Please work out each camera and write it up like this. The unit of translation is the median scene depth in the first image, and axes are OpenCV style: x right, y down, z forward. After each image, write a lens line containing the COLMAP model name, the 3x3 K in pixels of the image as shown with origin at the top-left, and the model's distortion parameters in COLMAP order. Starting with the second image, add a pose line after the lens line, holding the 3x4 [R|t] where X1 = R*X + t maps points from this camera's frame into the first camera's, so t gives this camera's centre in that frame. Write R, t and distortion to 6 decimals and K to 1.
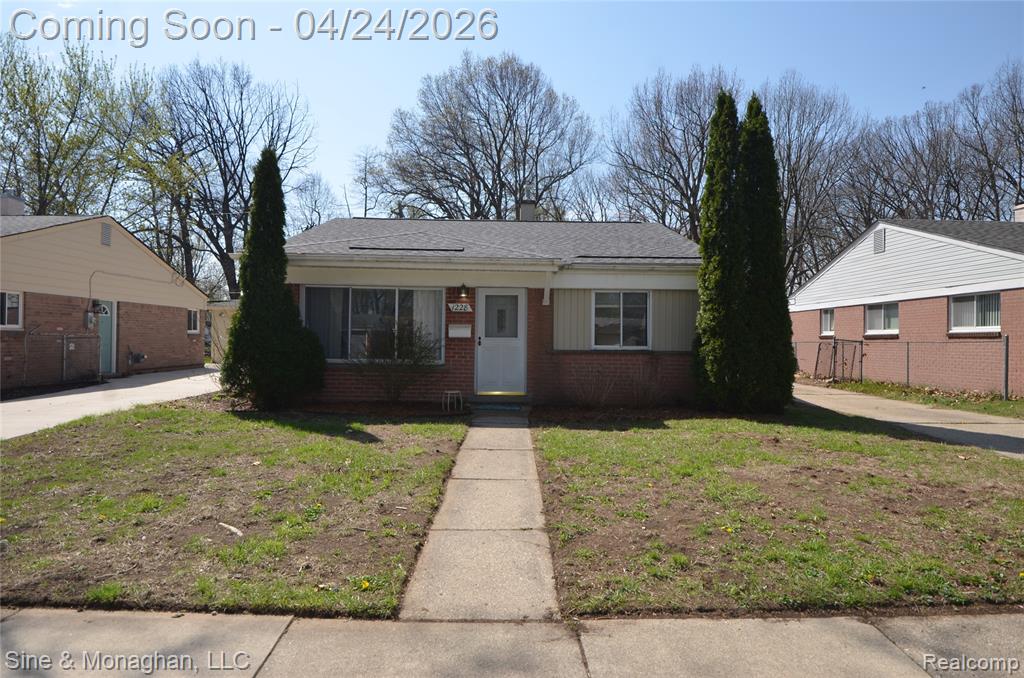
lens RADIAL K [[590.2, 0, 521.4], [0, 590.2, 335.9], [0, 0, 1]] dist [-0.004592, -0.002584]
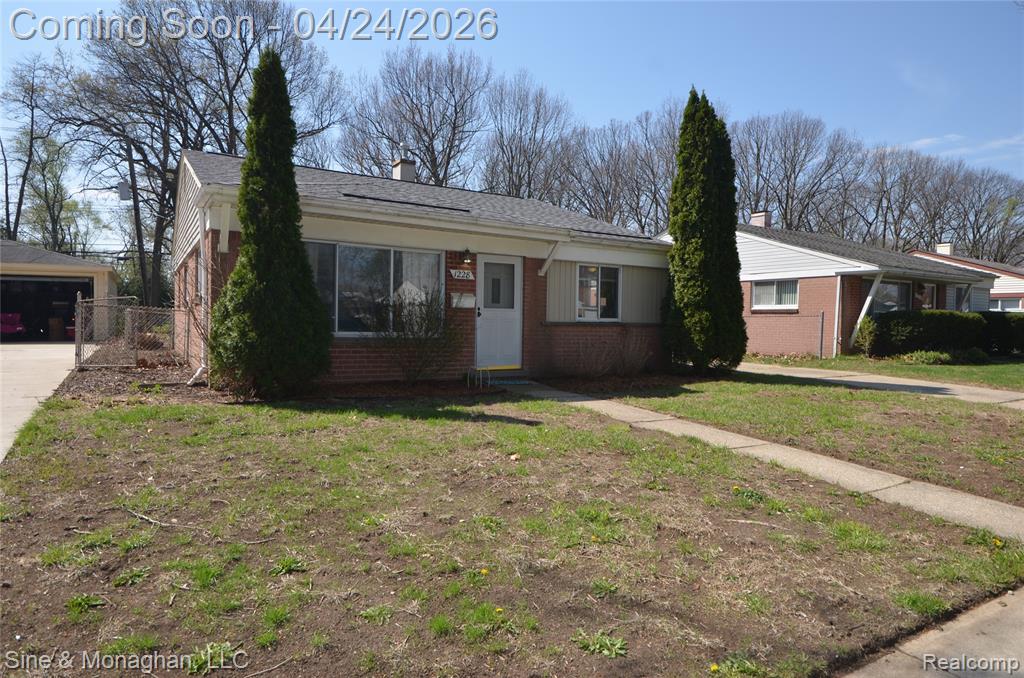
lens RADIAL K [[590.2, 0, 521.4], [0, 590.2, 335.9], [0, 0, 1]] dist [-0.004592, -0.002584]
pose [[0.866599, -0.010228, 0.498901, -0.472895], [-0.011473, 0.999117, 0.040412, 0.008099], [-0.498874, -0.040745, 0.865716, 0.167881]]
